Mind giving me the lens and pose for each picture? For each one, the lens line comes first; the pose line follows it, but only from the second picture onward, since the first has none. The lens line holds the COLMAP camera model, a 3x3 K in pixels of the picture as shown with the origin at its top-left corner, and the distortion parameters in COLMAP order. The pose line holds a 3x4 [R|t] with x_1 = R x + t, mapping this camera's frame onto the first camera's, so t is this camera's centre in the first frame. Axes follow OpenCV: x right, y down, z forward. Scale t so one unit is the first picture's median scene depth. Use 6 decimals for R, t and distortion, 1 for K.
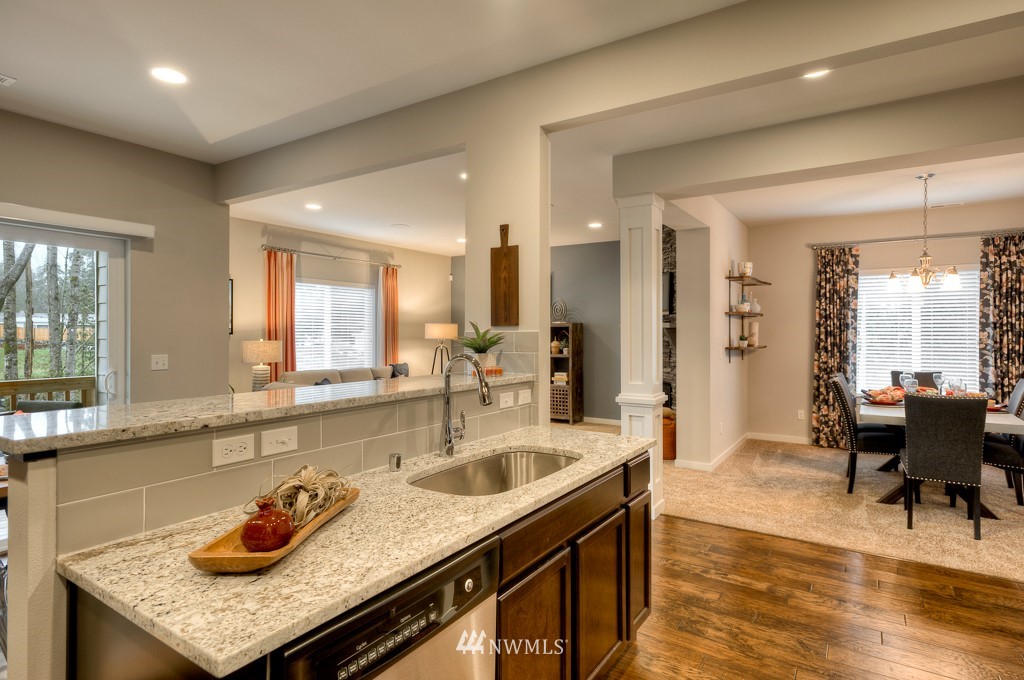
lens RADIAL K [[538.1, 0, 511.0], [0, 538.1, 331.4], [0, 0, 1]] dist [0.010250, 0.000782]
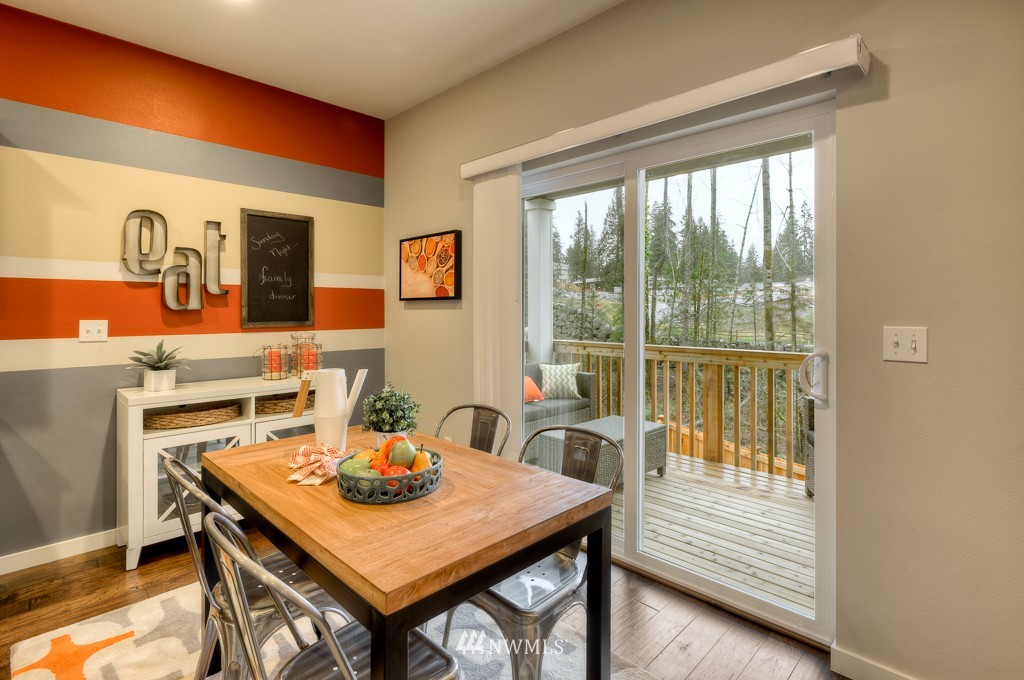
lens RADIAL K [[499.2, 0, 516.8], [0, 499.2, 310.8], [0, 0, 1]] dist [0.000805, 0.000671]
pose [[-0.189834, 0.001258, -0.981815, -0.126173], [0.001255, 0.999999, 0.001038, 0.018026], [0.981815, -0.001035, -0.189835, 0.489907]]
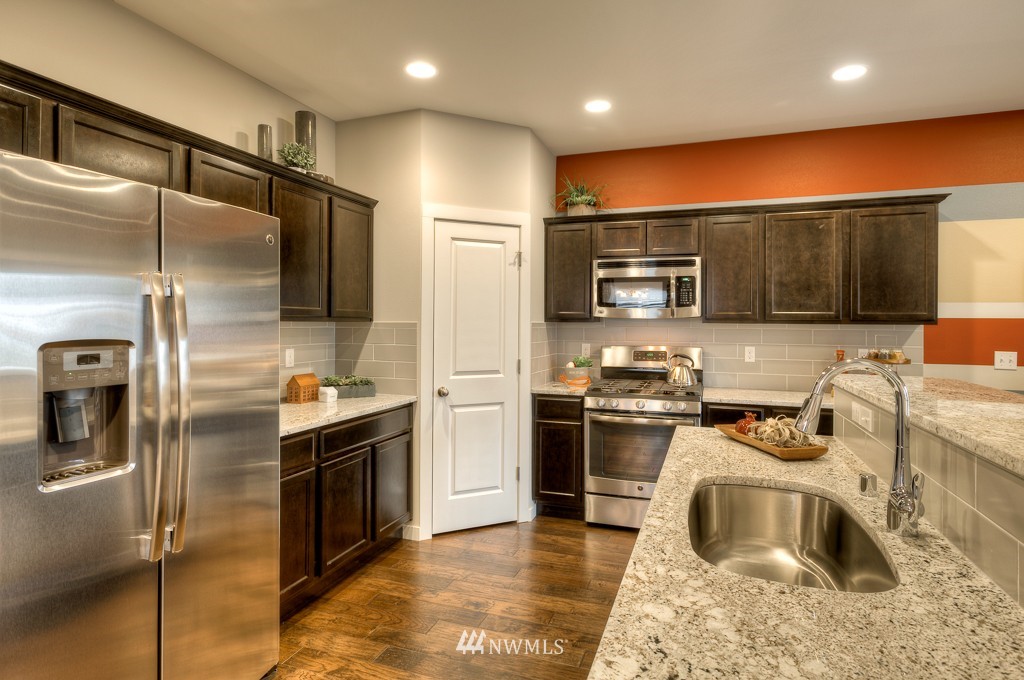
lens RADIAL K [[547.1, 0, 522.8], [0, 547.1, 319.7], [0, 0, 1]] dist [0.012501, 0.000221]
pose [[-0.967830, -0.011016, -0.251363, 0.140865], [-0.009615, 0.999931, -0.006801, 0.002080], [0.251421, -0.004165, -0.967869, 0.480046]]
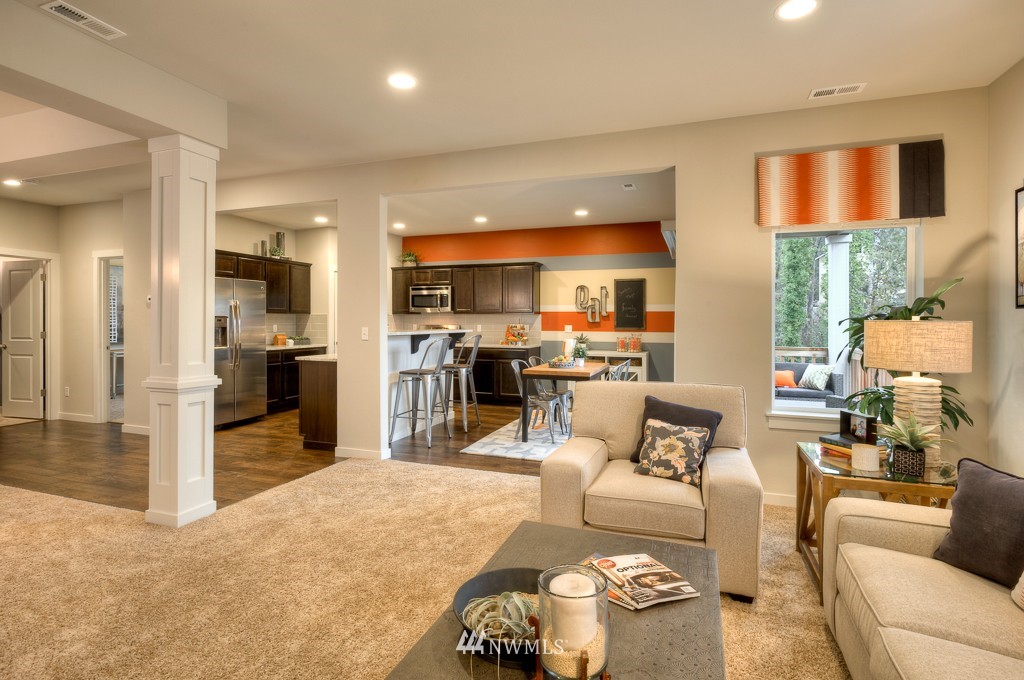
lens RADIAL K [[505.7, 0, 508.9], [0, 505.7, 320.6], [0, 0, 1]] dist [-0.000559, 0.000069]
pose [[-0.973256, -0.006370, -0.229633, -0.043602], [-0.005987, 0.999979, -0.002367, 0.018168], [0.229643, -0.000929, -0.973274, 1.230776]]
